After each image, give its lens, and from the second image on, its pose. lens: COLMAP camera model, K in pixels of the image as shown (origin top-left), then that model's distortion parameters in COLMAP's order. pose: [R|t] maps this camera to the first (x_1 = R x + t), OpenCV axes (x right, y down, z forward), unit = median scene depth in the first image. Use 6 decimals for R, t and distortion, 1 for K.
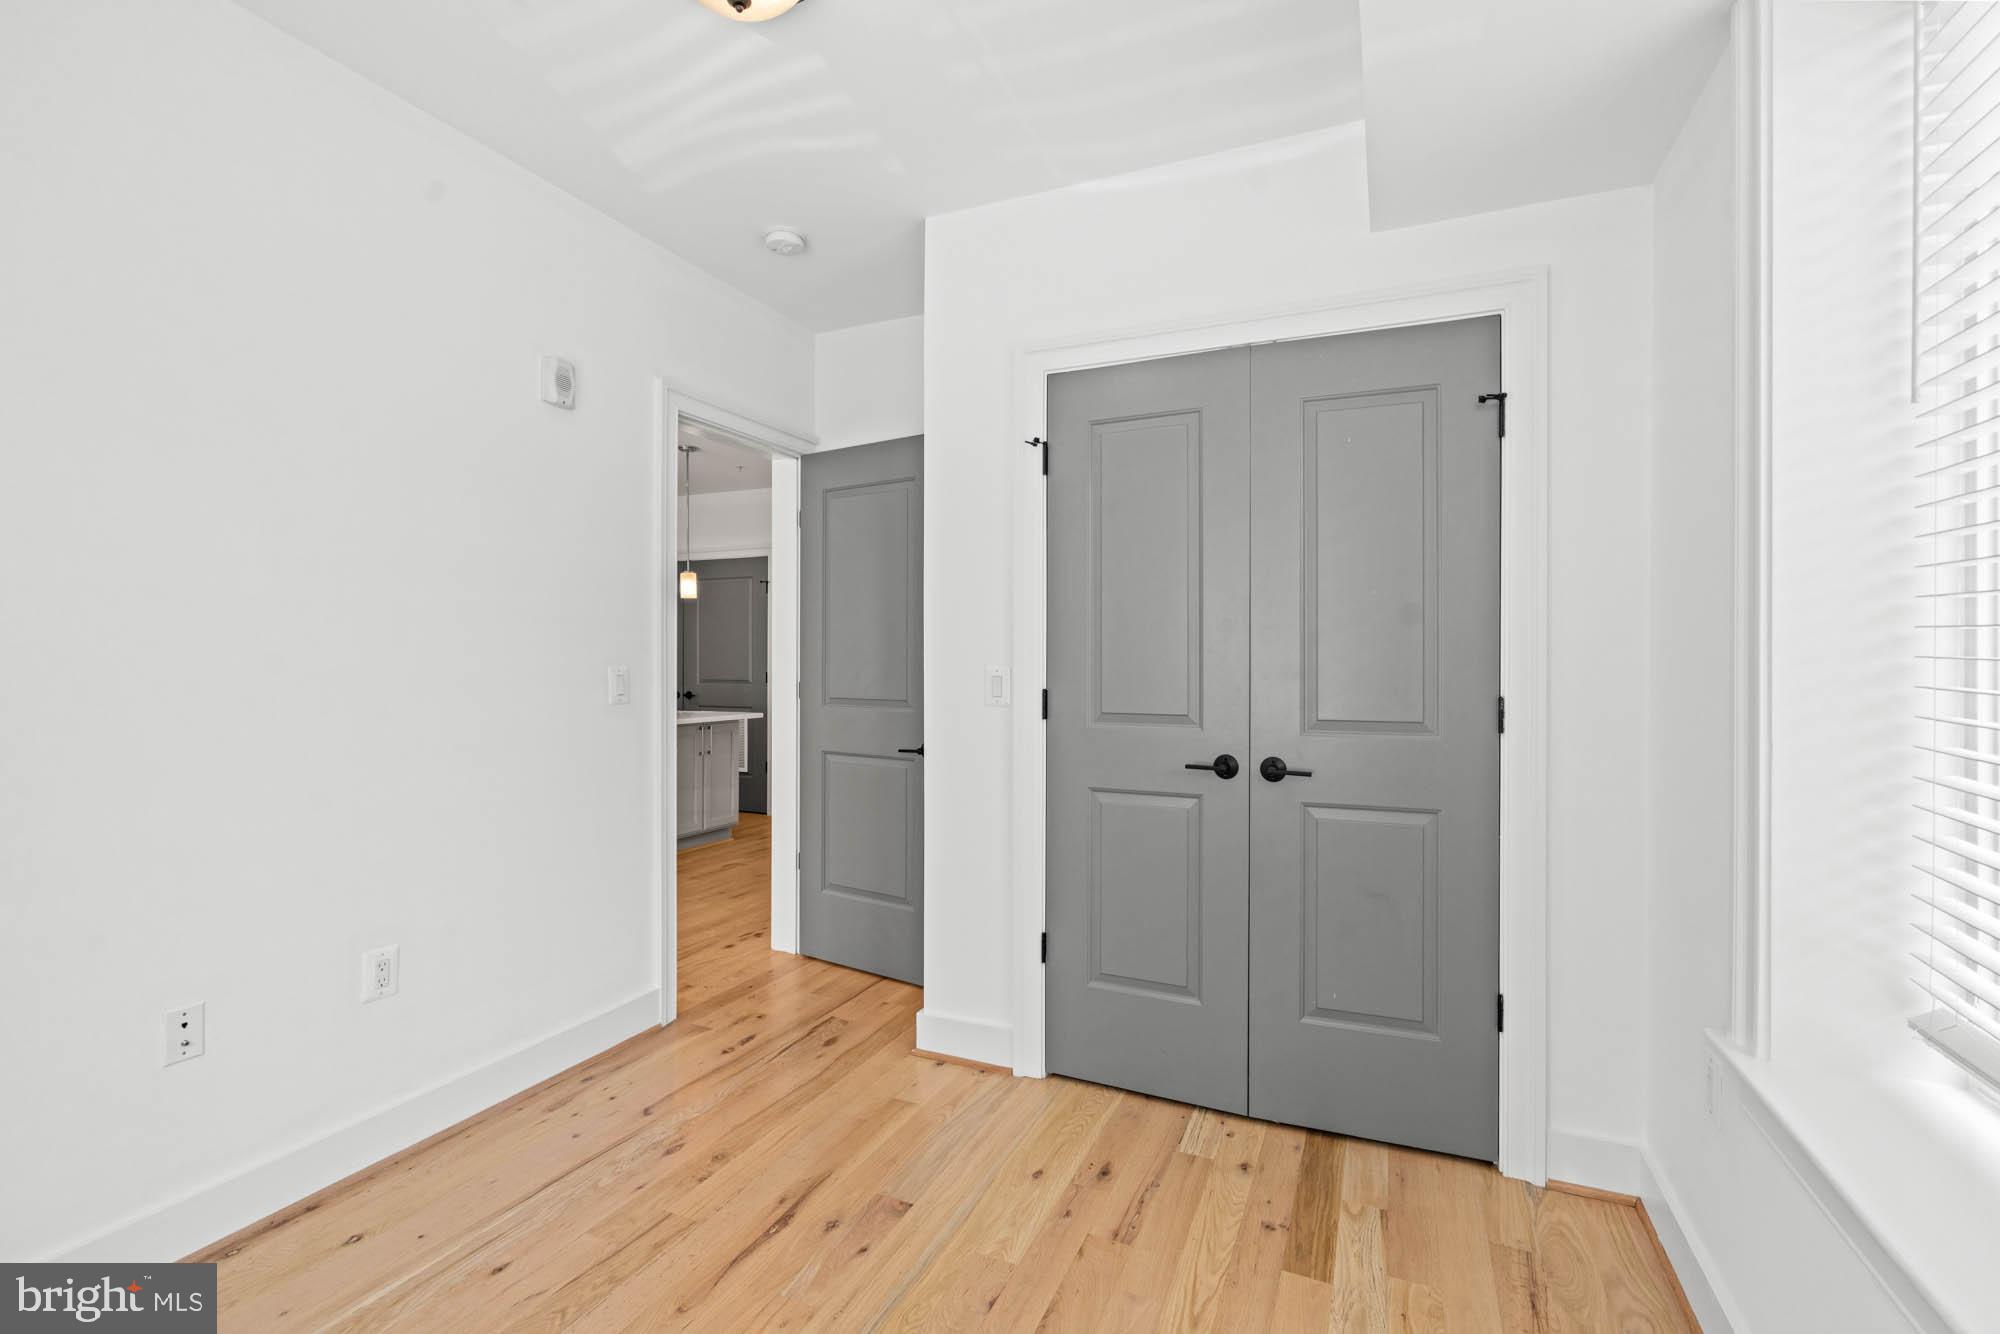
lens RADIAL K [[901.6, 0, 988.0], [0, 901.6, 665.0], [0, 0, 1]] dist [-0.000230, 0.000835]
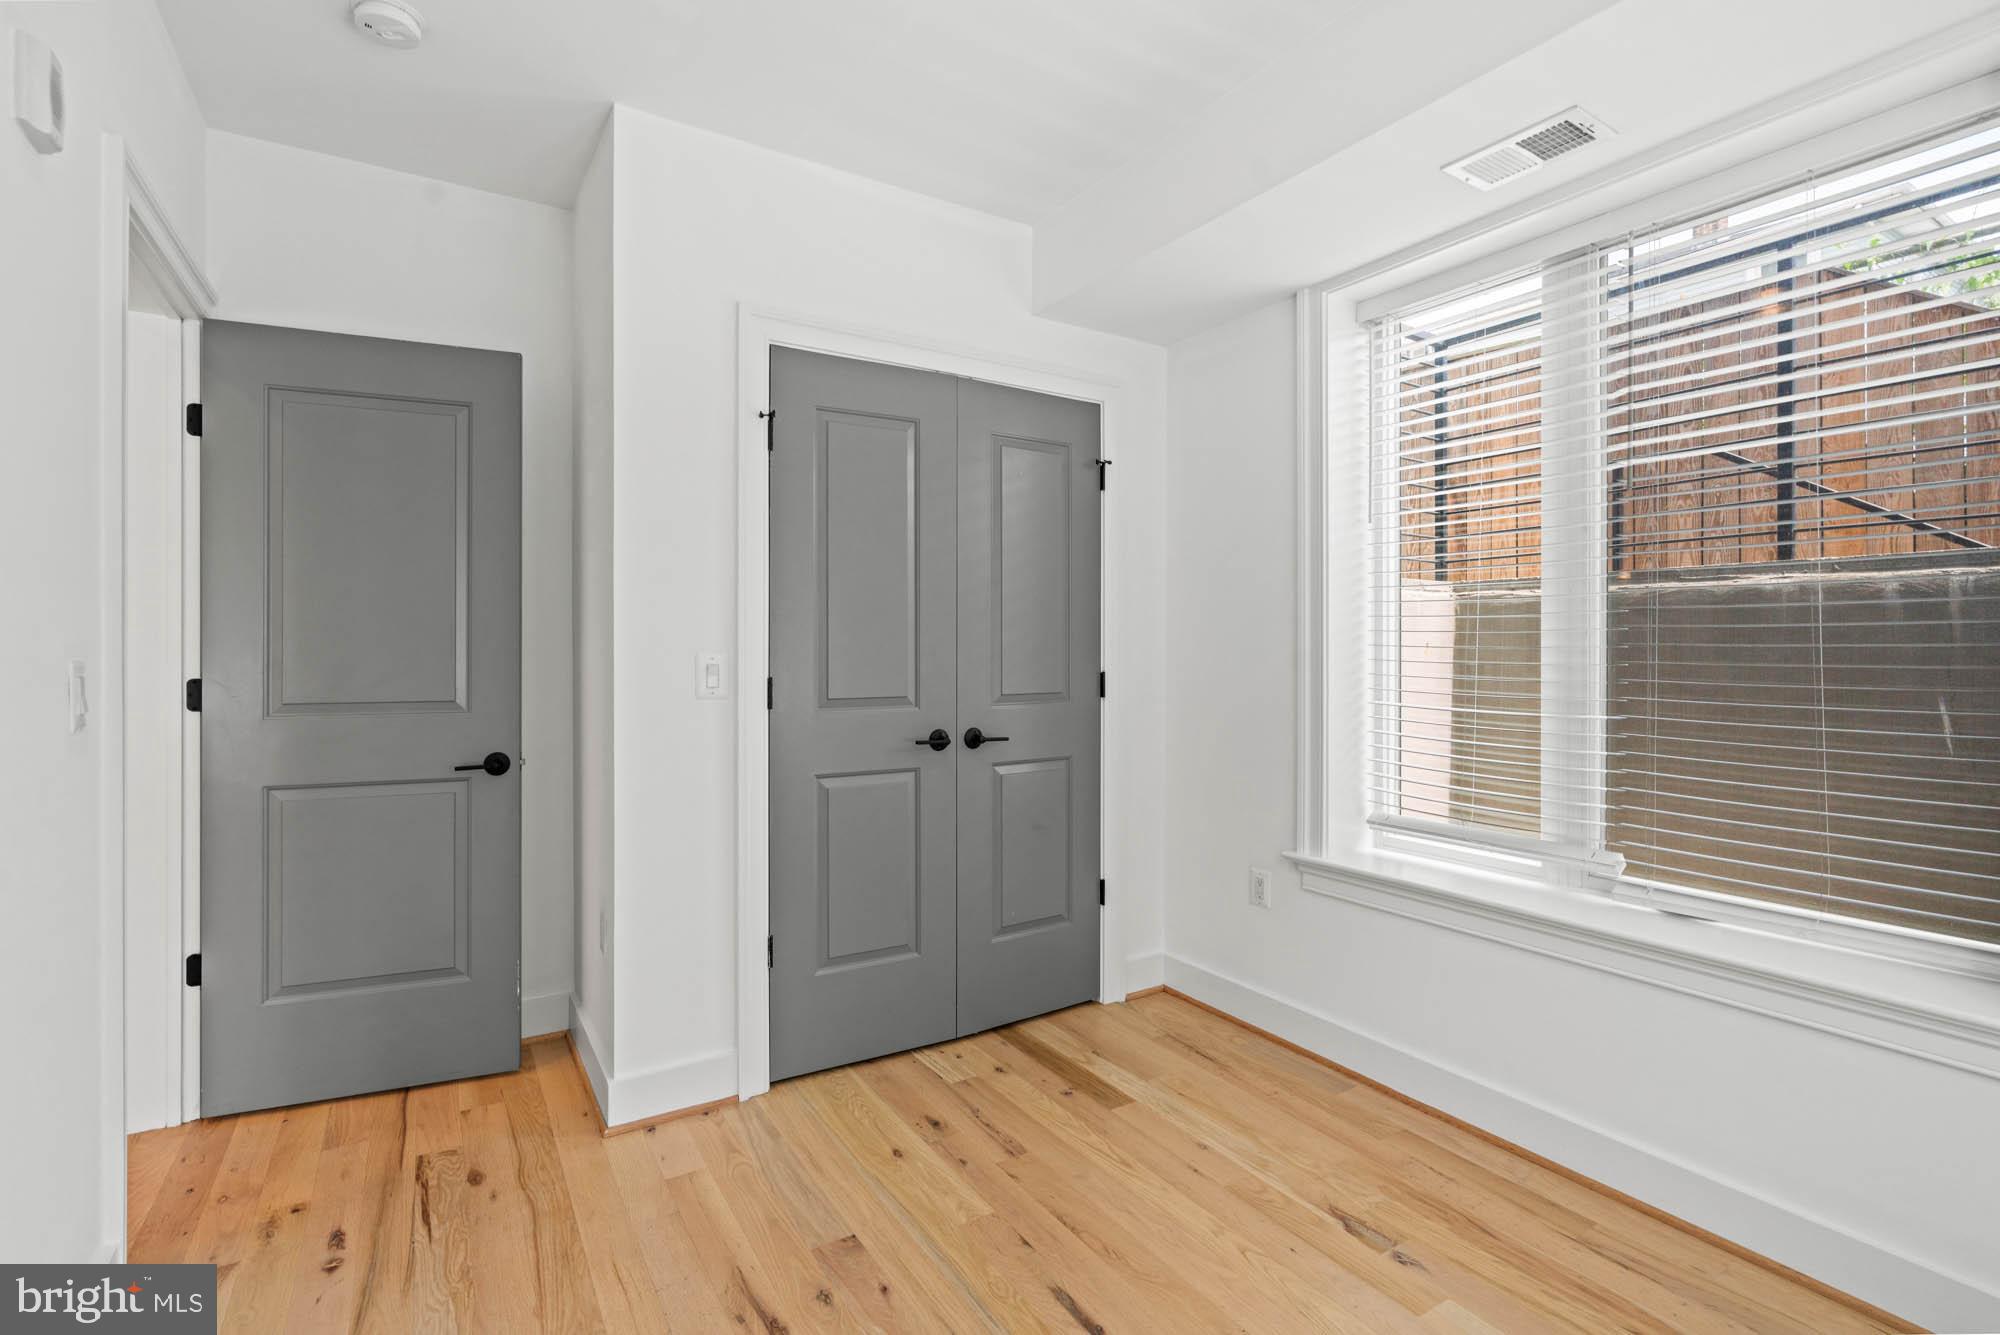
lens RADIAL K [[911.9, 0, 995.7], [0, 911.9, 650.2], [0, 0, 1]] dist [-0.002593, 0.000537]
pose [[0.554645, -0.006781, 0.832059, -0.661996], [0.003903, 0.999977, 0.005548, -0.007287], [-0.832078, 0.000170, 0.554659, 0.303866]]
